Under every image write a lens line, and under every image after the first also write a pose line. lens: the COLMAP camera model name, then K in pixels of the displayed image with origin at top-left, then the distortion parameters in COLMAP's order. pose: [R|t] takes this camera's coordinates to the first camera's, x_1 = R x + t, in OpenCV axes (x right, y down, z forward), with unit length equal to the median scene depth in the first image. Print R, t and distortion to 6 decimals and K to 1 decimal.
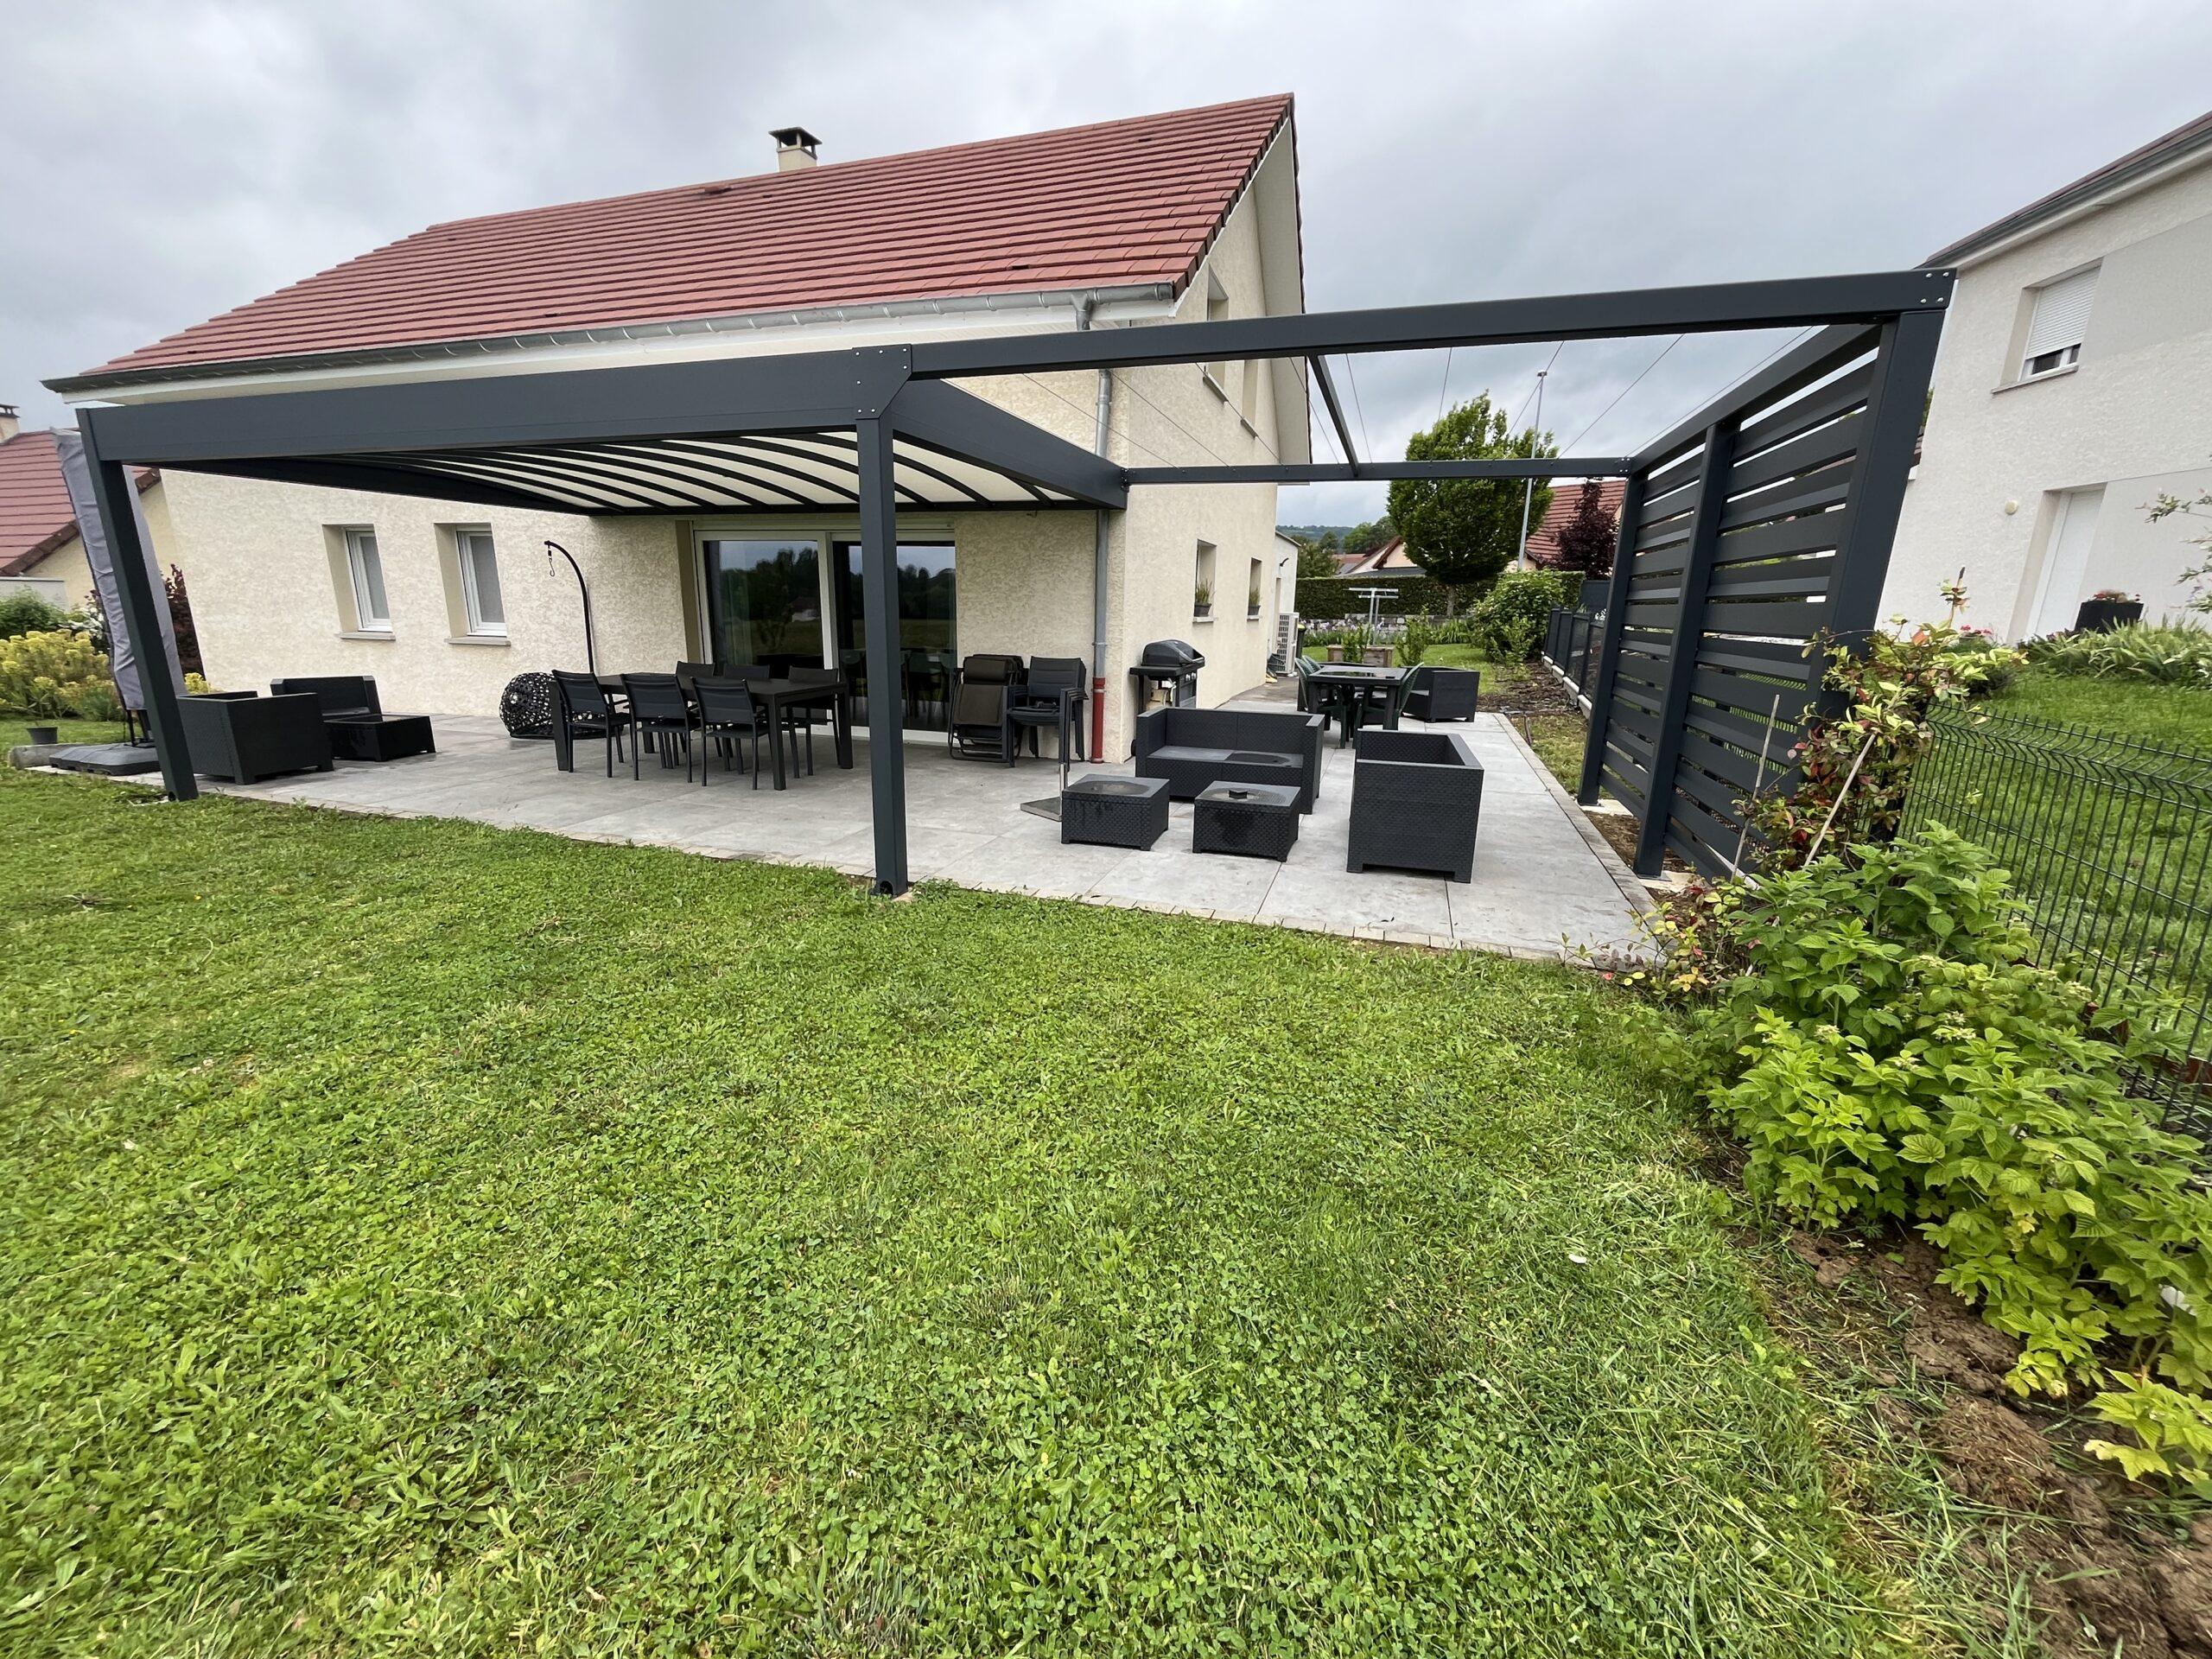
lens RADIAL K [[893.0, 0, 1106.4], [0, 893.0, 827.7], [0, 0, 1]] dist [-0.003371, 0.000120]
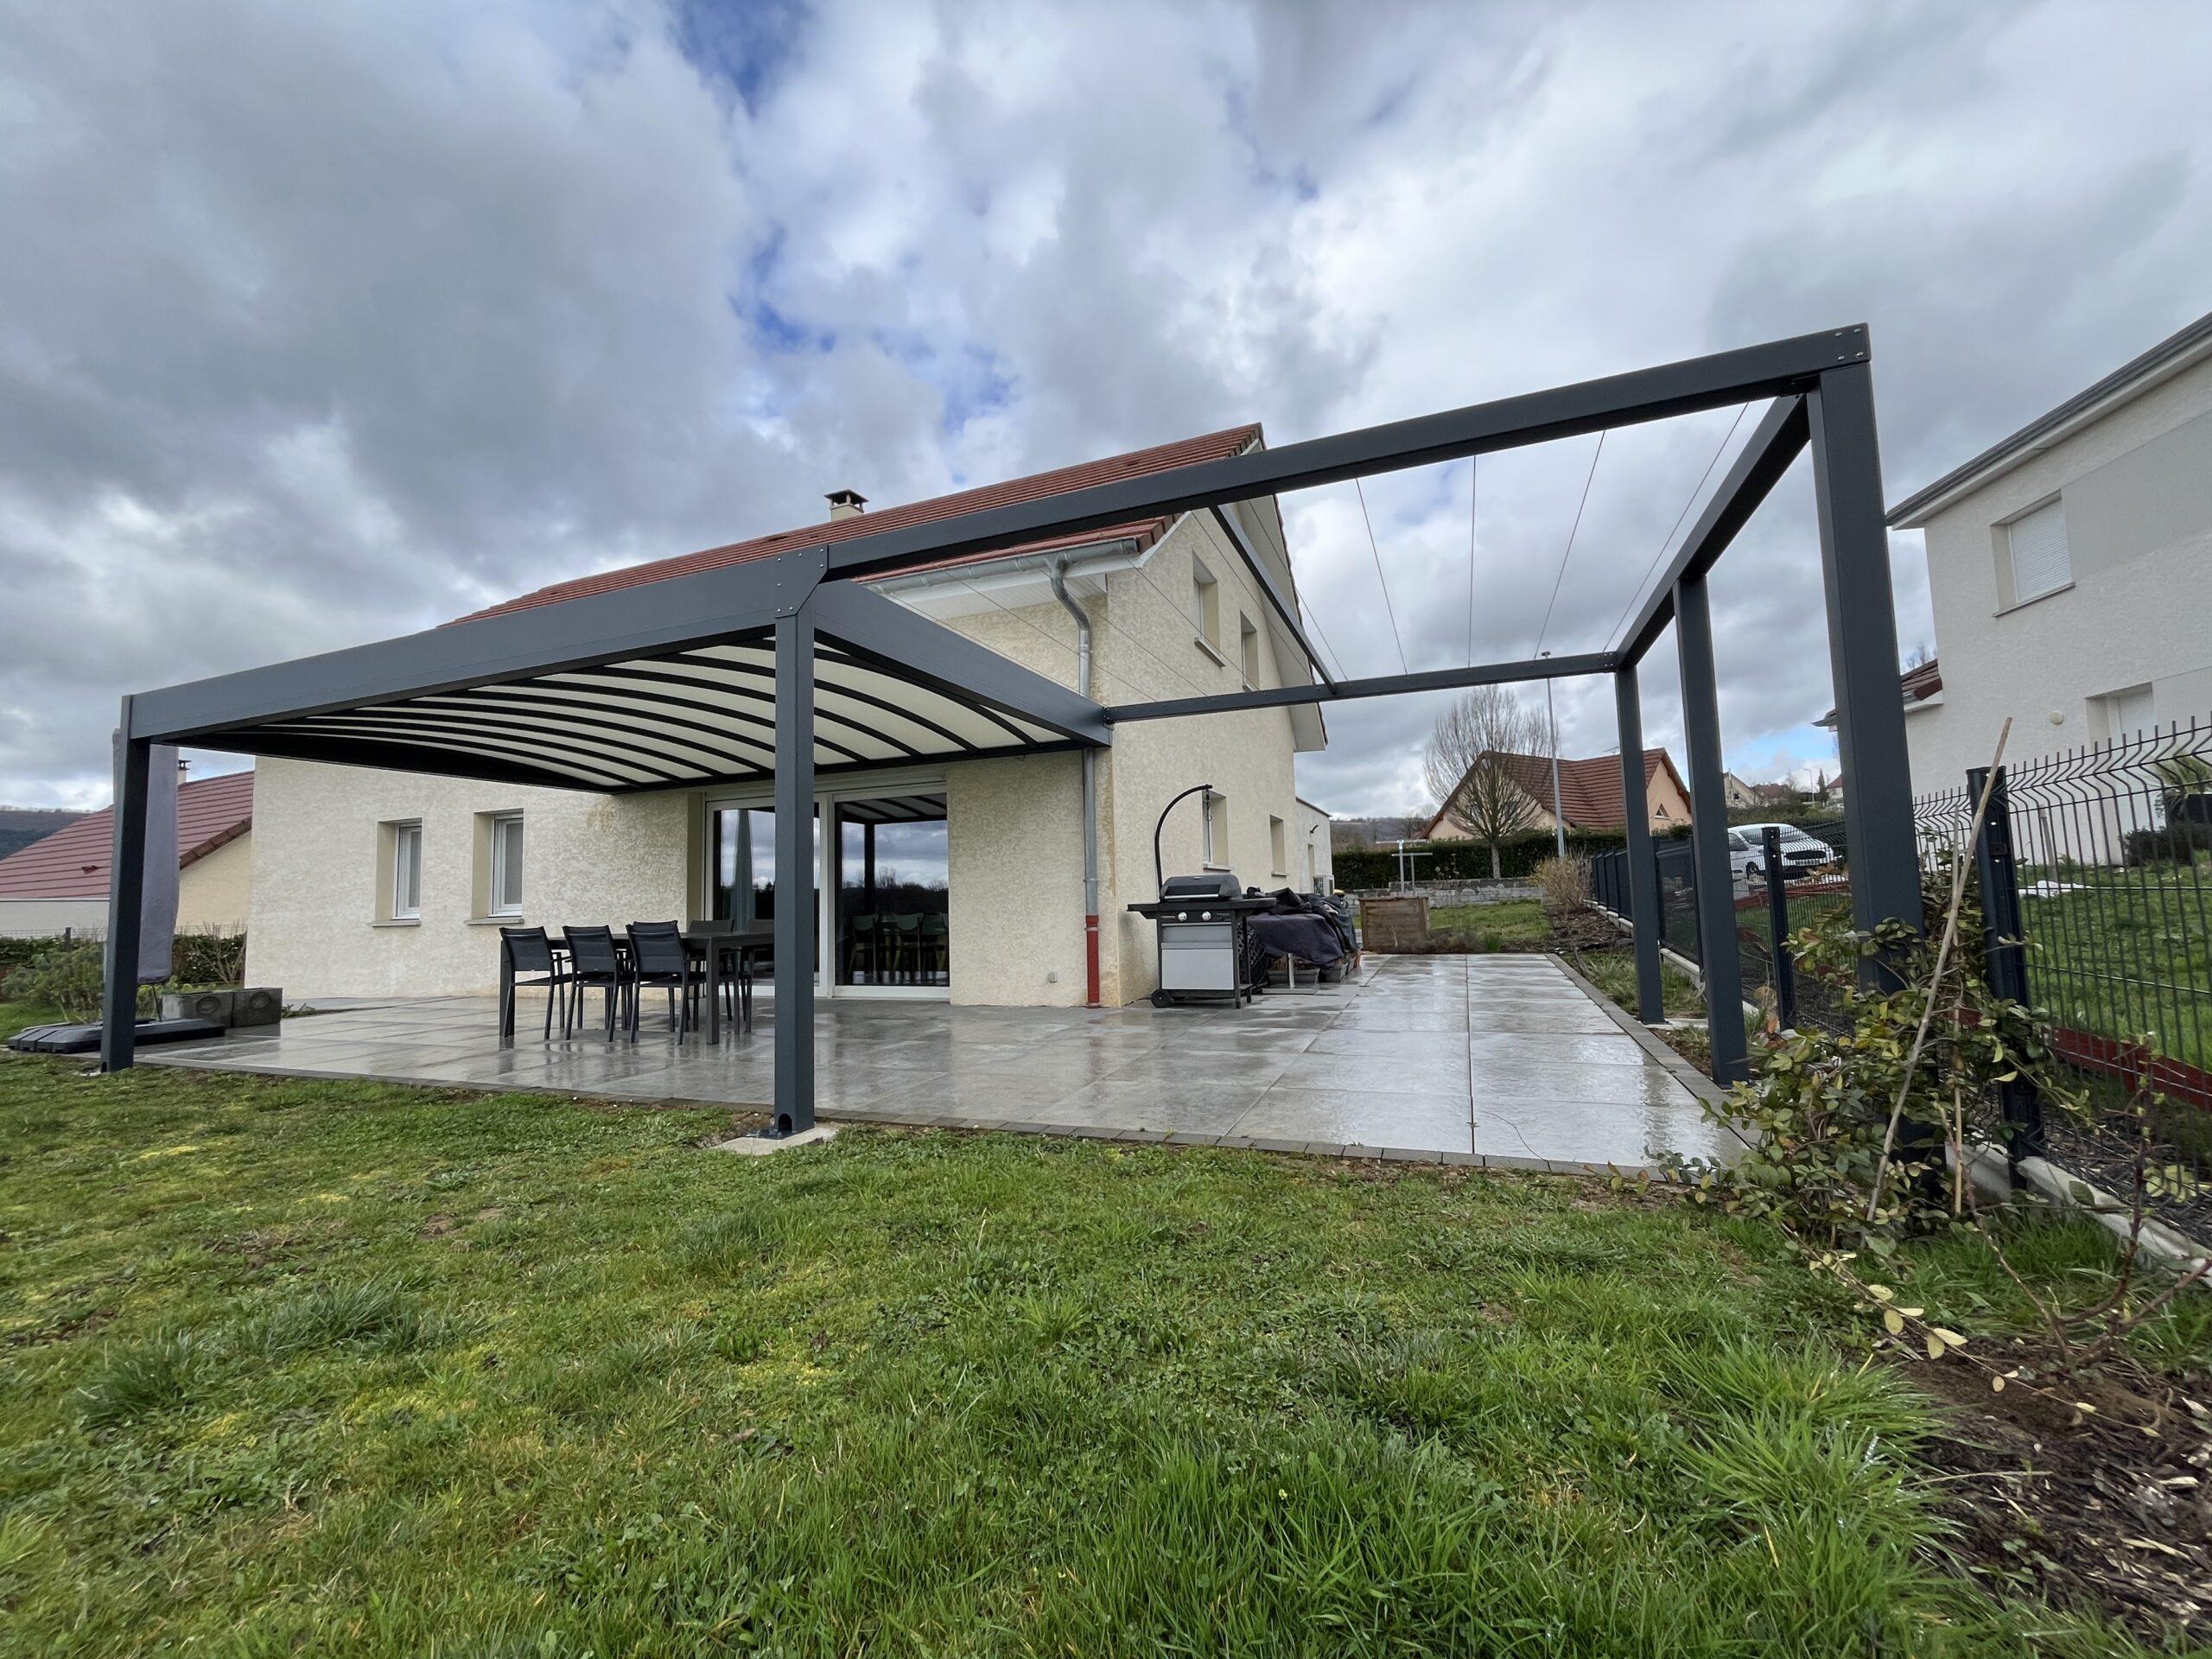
lens RADIAL K [[892.9, 0, 1105.0], [0, 892.9, 828.8], [0, 0, 1]] dist [-0.003716, -0.000521]
pose [[0.996686, -0.052751, -0.061926, 0.064947], [0.030027, 0.946055, -0.322611, 0.047012], [0.075604, 0.319682, 0.944504, 0.077240]]
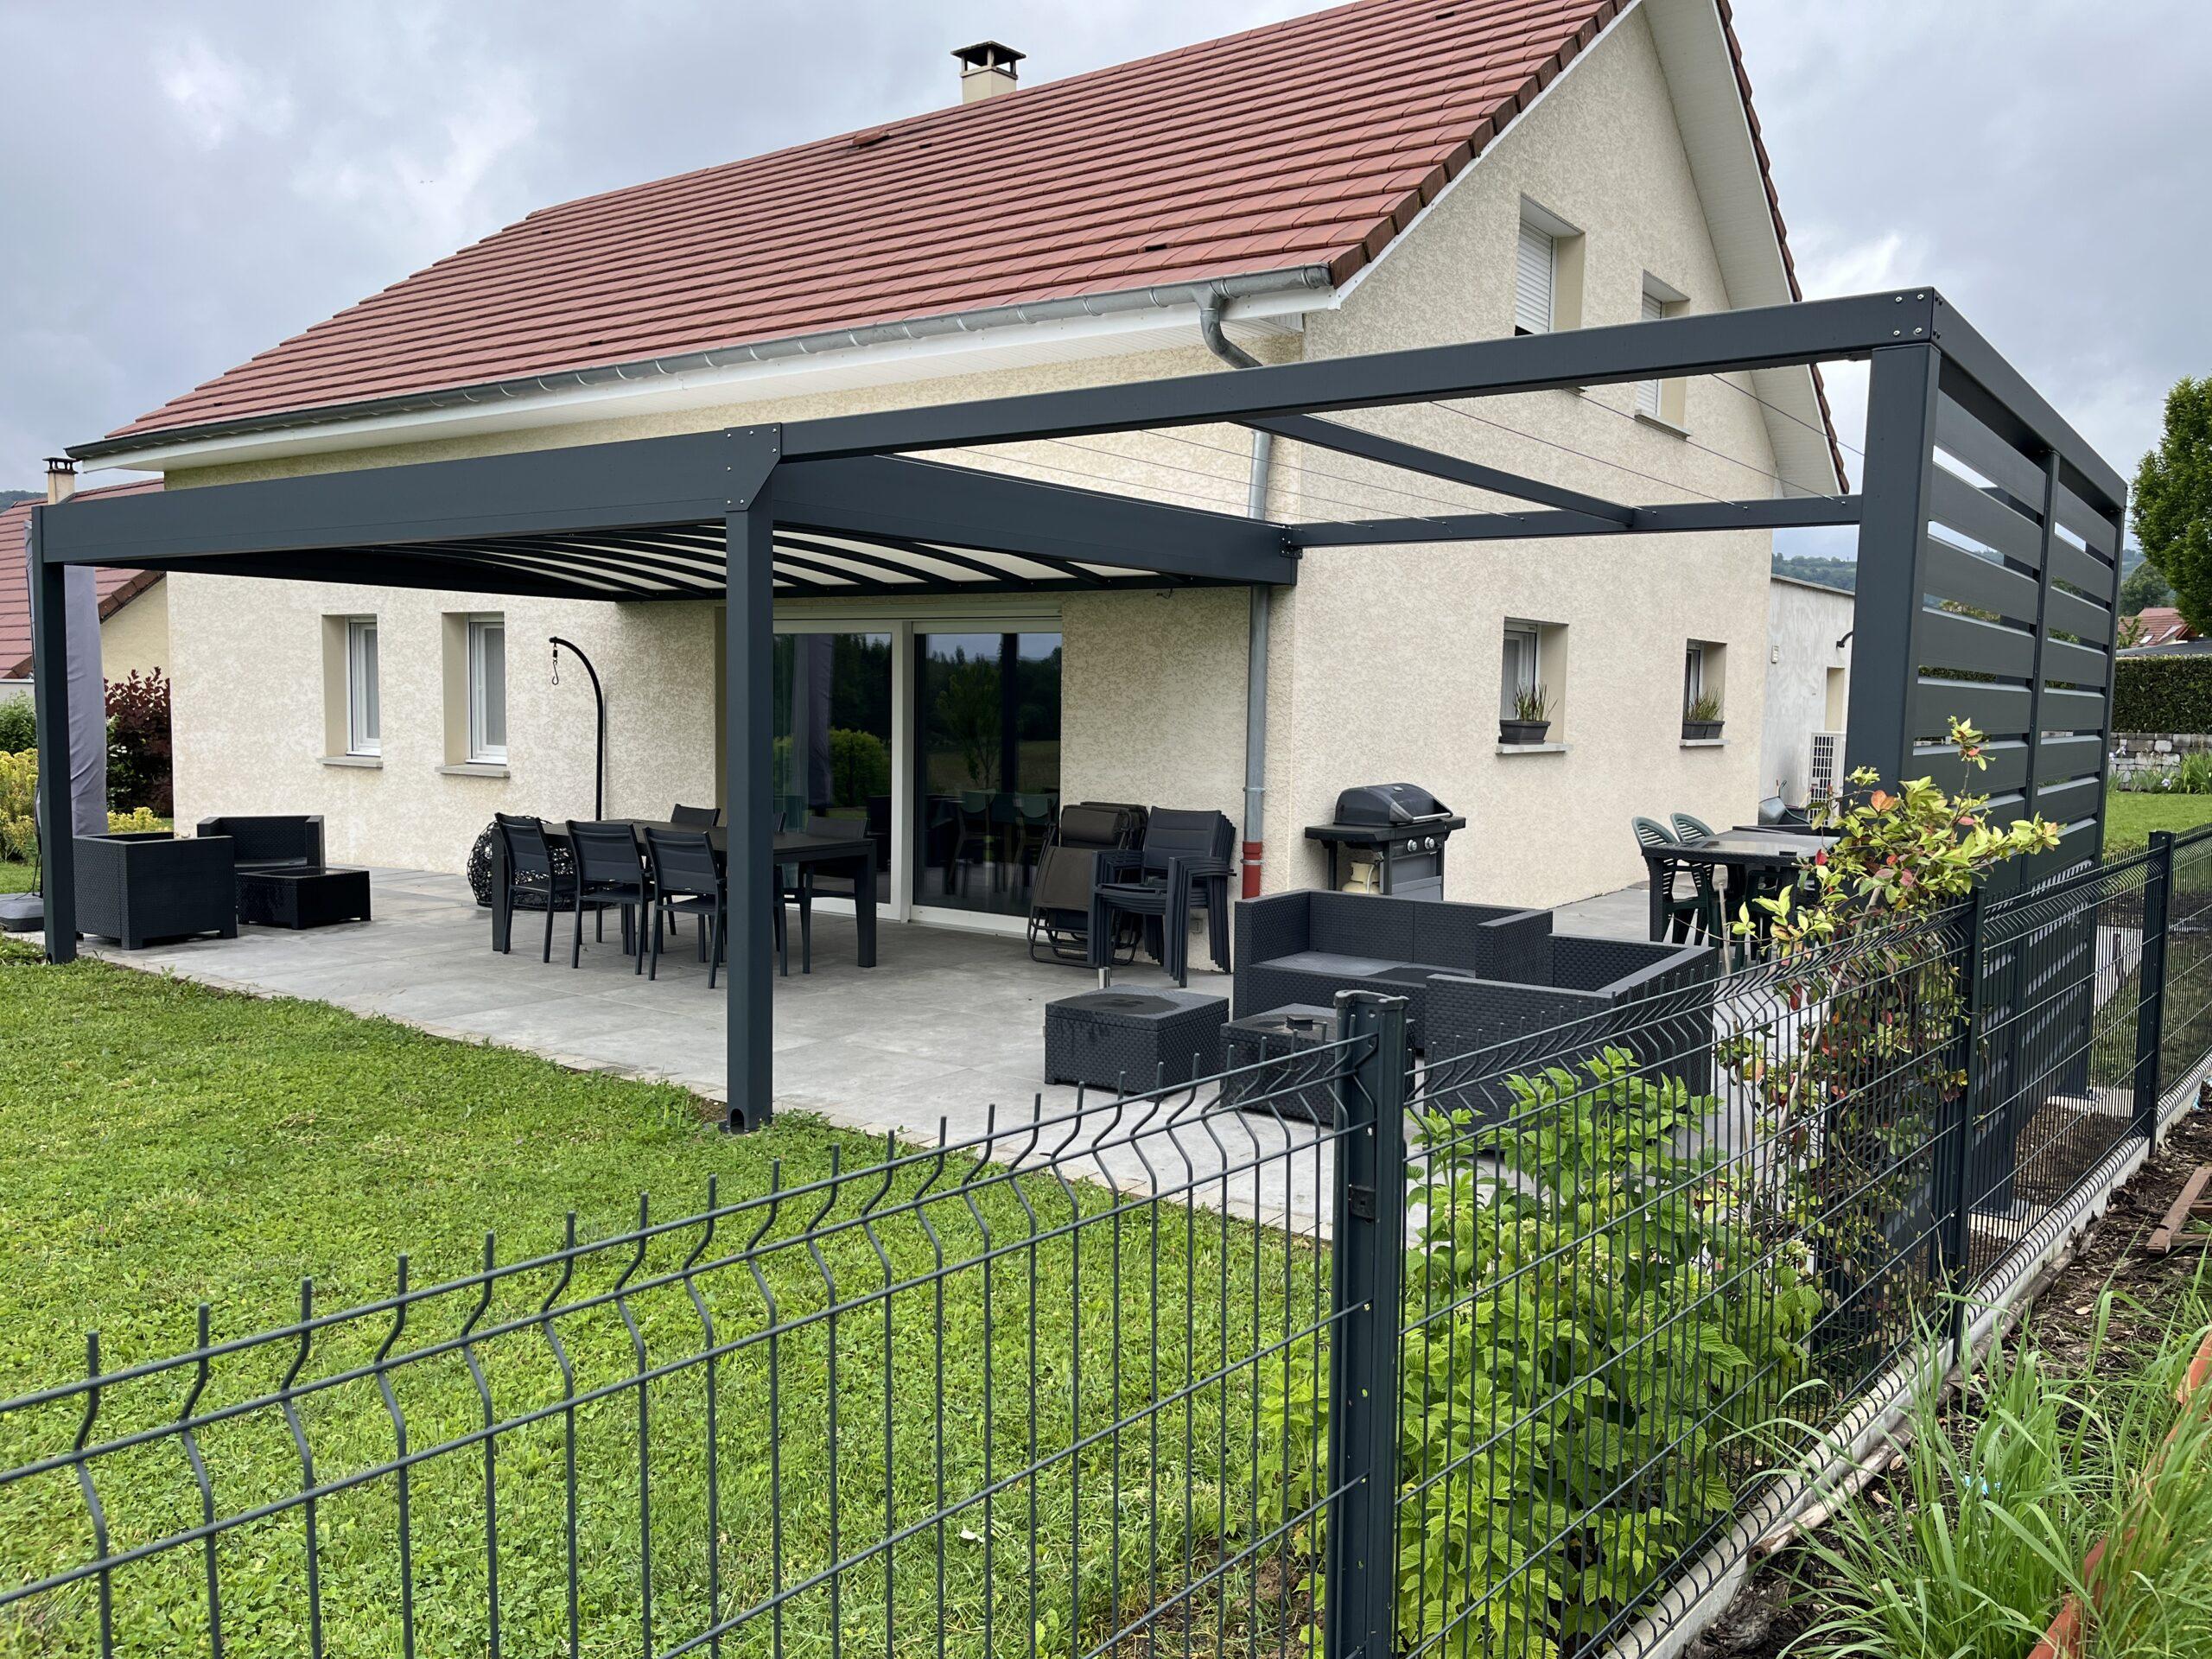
lens RADIAL K [[1677.7, 0, 1139.1], [0, 1677.7, 829.3], [0, 0, 1]] dist [0.030903, -0.011124]
pose [[0.952752, 0.021710, -0.302972, 0.255980], [-0.073606, 0.984216, -0.160940, 0.017316], [0.294696, 0.175637, 0.939312, -0.121308]]
